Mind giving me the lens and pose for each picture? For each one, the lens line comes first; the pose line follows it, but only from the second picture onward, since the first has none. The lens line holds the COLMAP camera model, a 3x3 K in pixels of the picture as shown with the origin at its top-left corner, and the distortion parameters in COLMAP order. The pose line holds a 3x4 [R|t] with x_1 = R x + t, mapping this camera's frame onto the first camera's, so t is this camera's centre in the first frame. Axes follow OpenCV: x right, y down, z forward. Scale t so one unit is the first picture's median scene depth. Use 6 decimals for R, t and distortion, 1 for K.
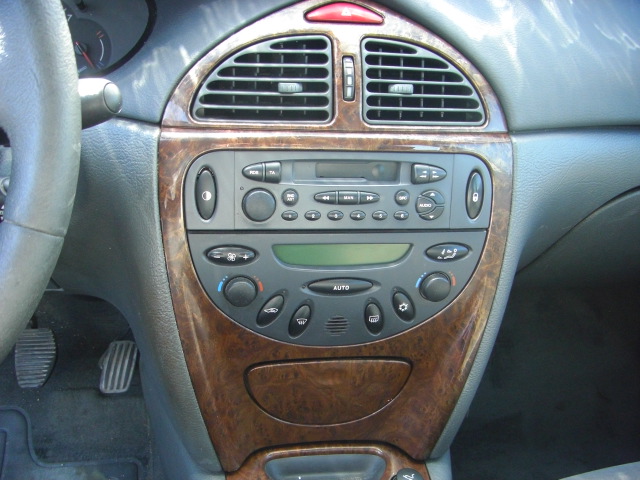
lens RADIAL K [[708.0, 0, 306.3], [0, 708.0, 259.3], [0, 0, 1]] dist [-0.150487, 0.000000]
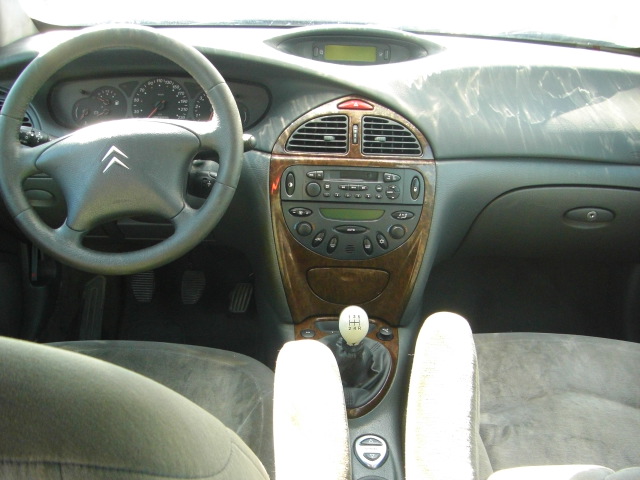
lens RADIAL K [[708.0, 0, 318.3], [0, 708.0, 239.9], [0, 0, 1]] dist [-0.150487, 0.000000]
pose [[0.989833, 0.031871, -0.138614, 0.241467], [-0.042902, 0.996082, -0.077336, 0.232922], [0.135606, 0.082496, 0.987322, -1.097884]]
